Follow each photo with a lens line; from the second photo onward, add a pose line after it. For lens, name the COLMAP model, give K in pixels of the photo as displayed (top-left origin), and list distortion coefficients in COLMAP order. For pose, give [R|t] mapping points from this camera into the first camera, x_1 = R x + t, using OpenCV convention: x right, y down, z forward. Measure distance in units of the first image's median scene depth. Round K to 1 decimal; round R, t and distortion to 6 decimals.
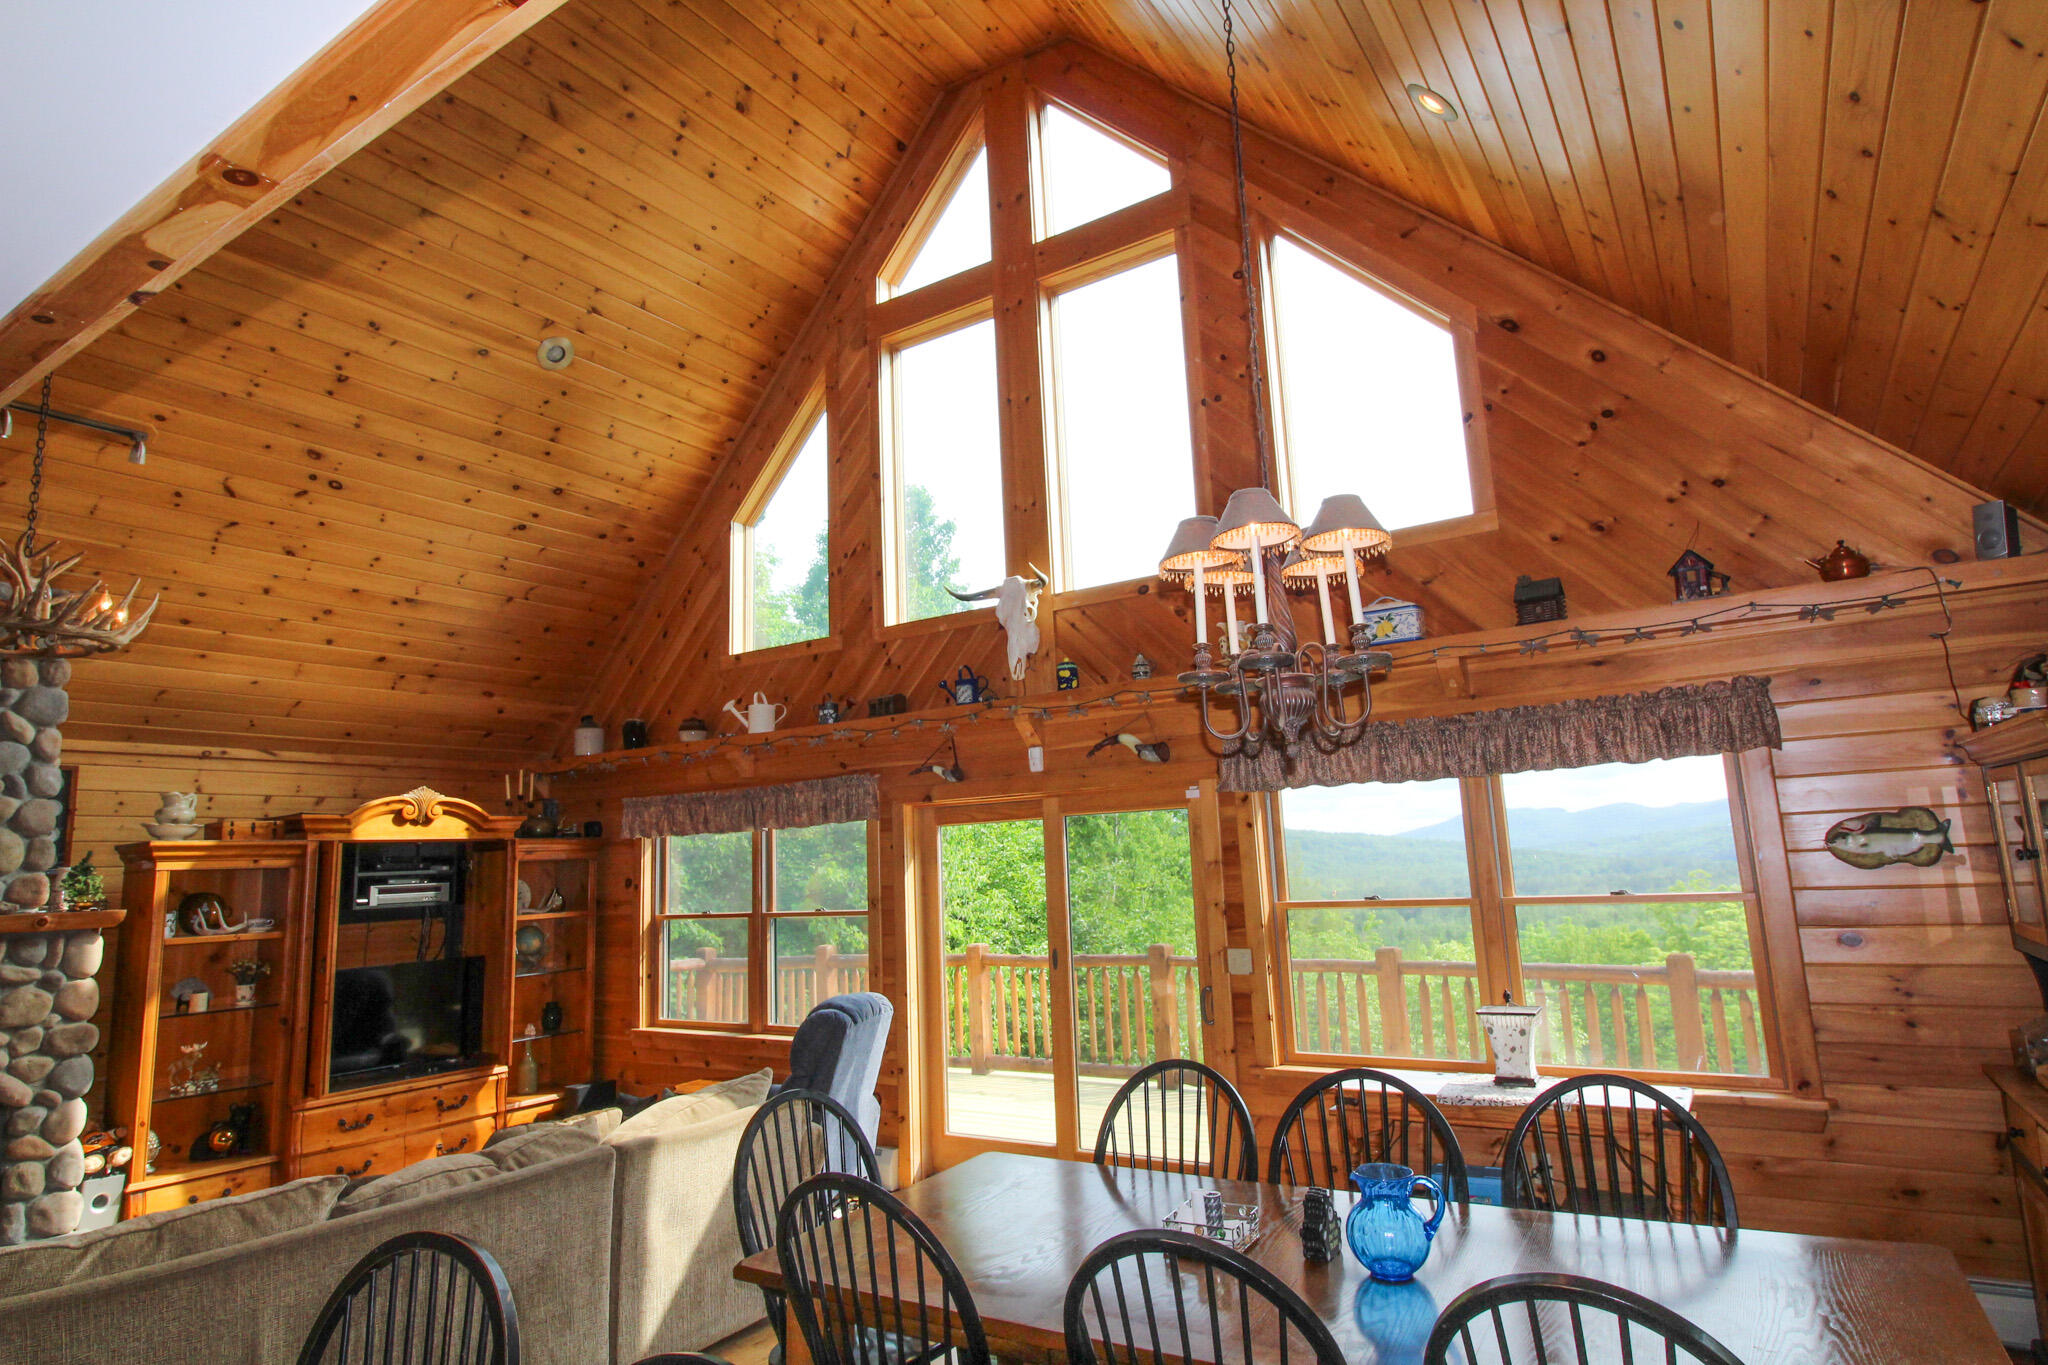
lens RADIAL K [[1137.5, 0, 1029.1], [0, 1137.5, 666.5], [0, 0, 1]] dist [0.006644, -0.013759]
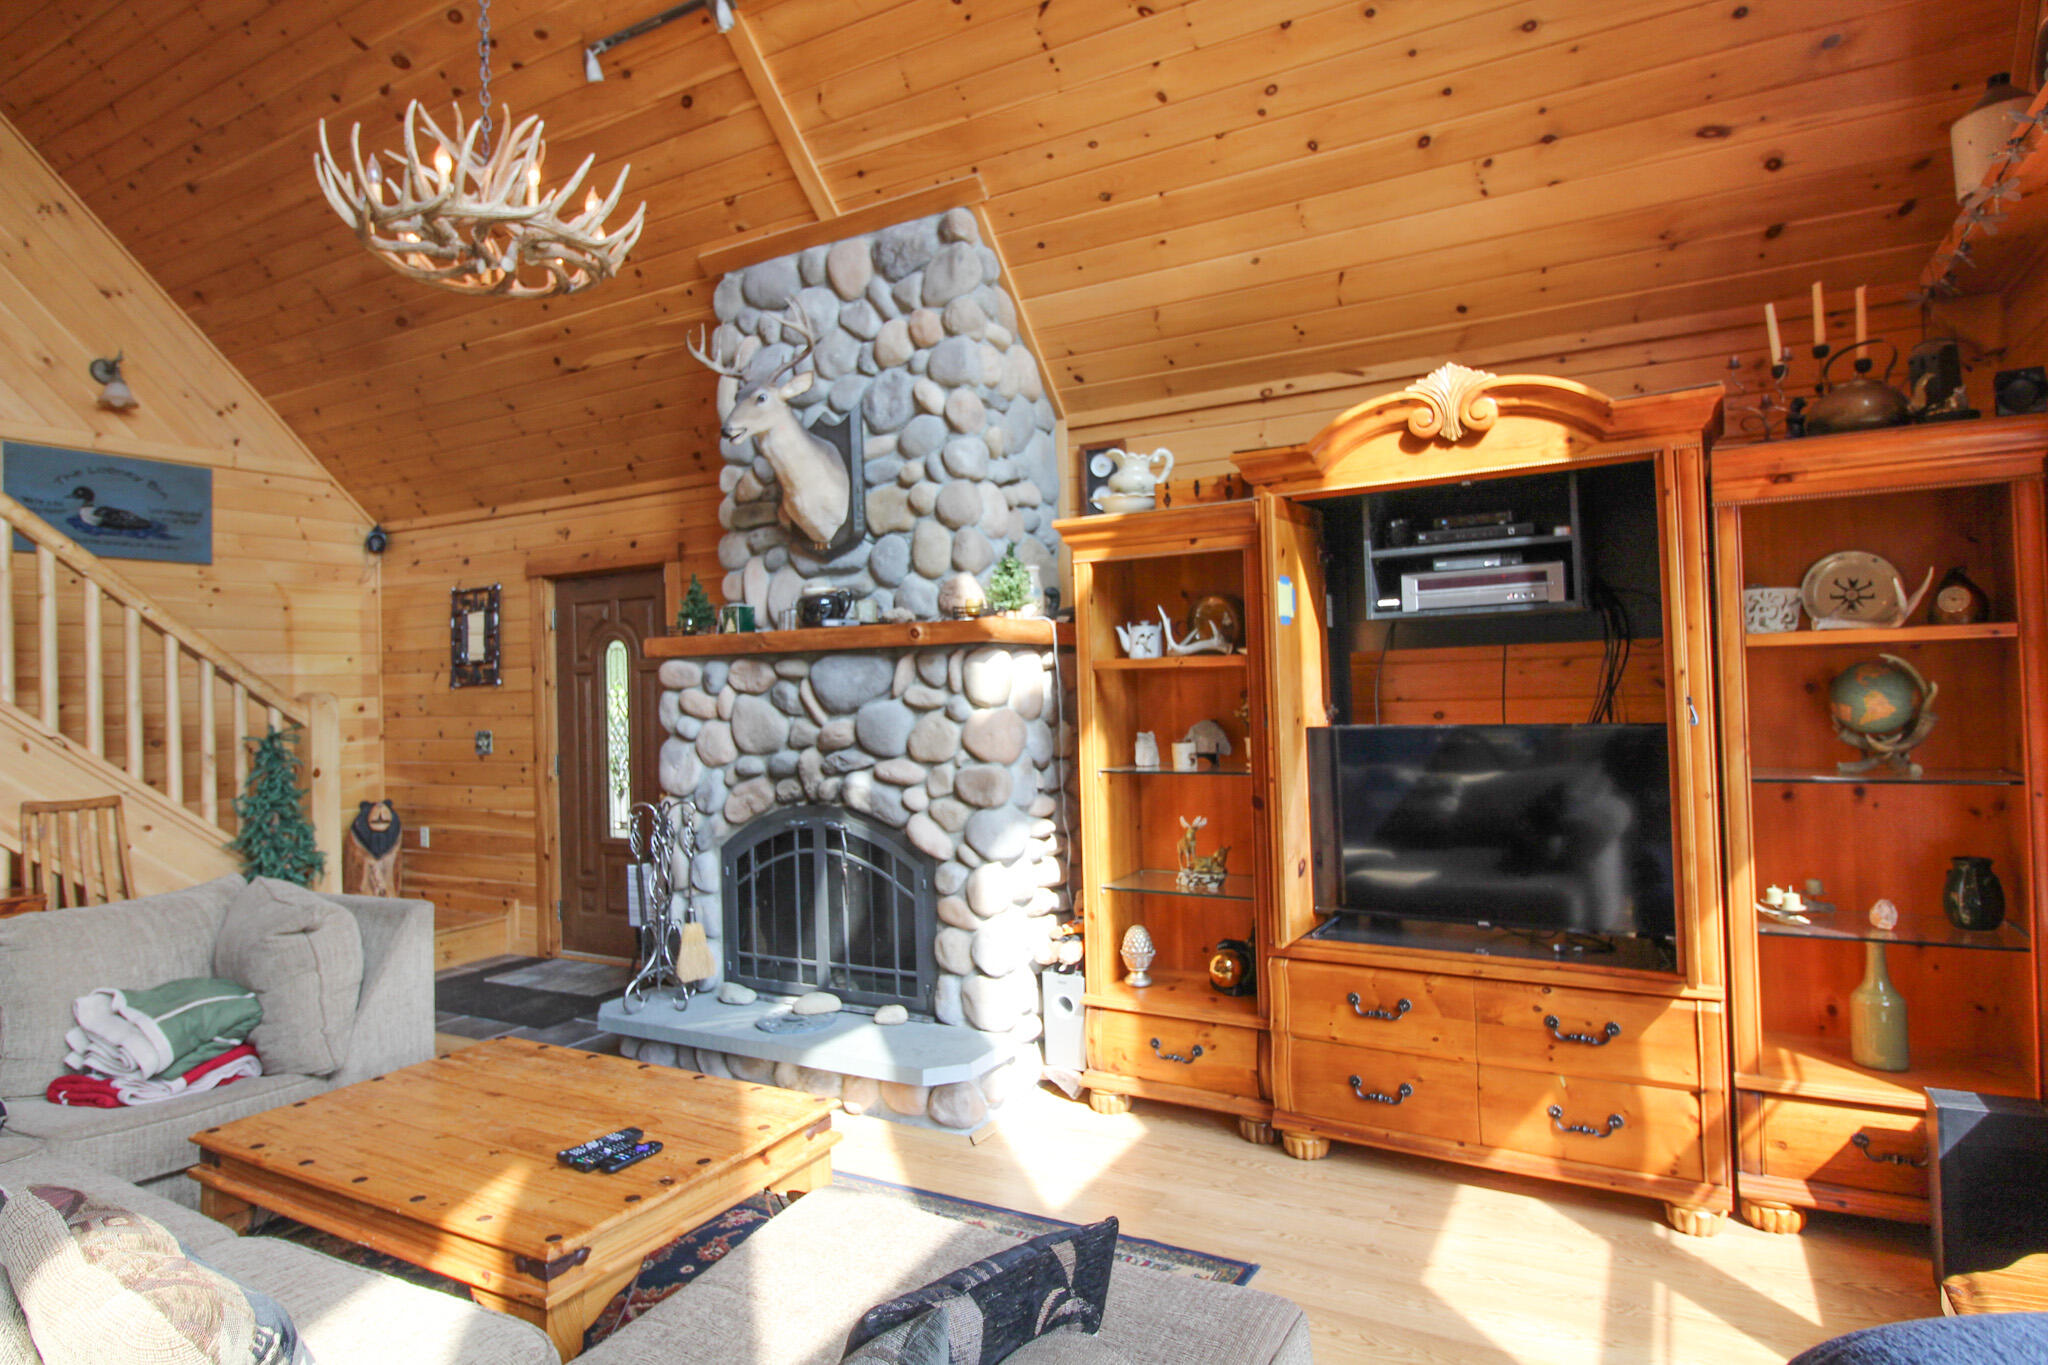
lens RADIAL K [[1137.5, 0, 1026.6], [0, 1137.5, 665.6], [0, 0, 1]] dist [0.006644, -0.013759]
pose [[0.061808, 0.019920, -0.997889, -0.077807], [0.193564, 0.980580, 0.031563, 0.209984], [0.979139, -0.195106, 0.056751, 0.907079]]
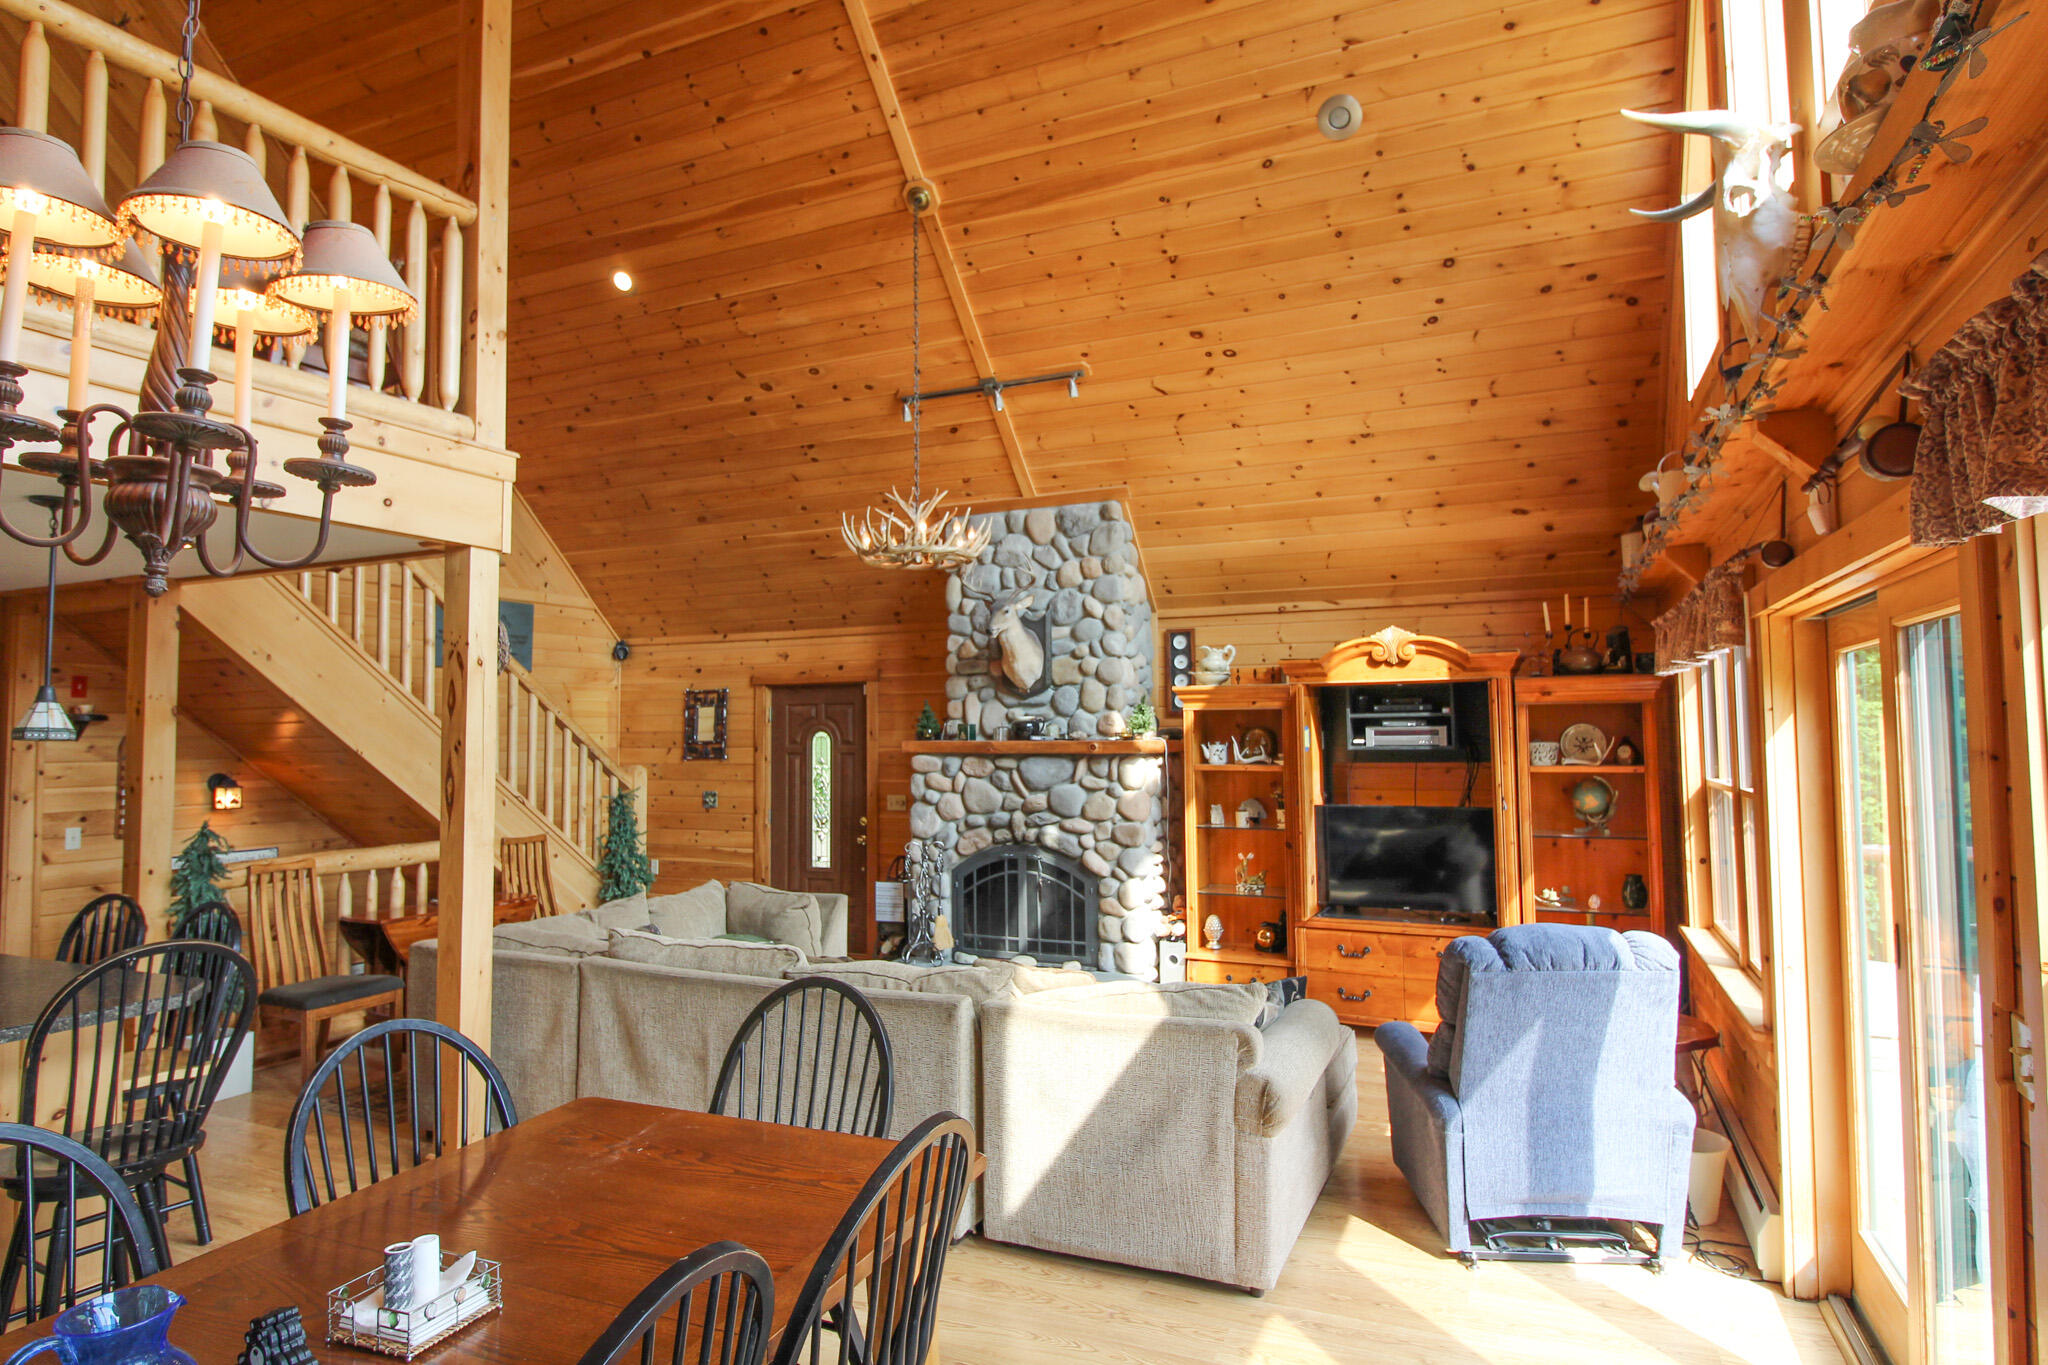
lens RADIAL K [[1137.5, 0, 1024.6], [0, 1137.5, 665.1], [0, 0, 1]] dist [0.006644, -0.013759]
pose [[0.147830, -0.021008, -0.988790, 0.427462], [0.169387, 0.985540, 0.004385, 0.094800], [0.974400, -0.168136, 0.149250, 0.644862]]
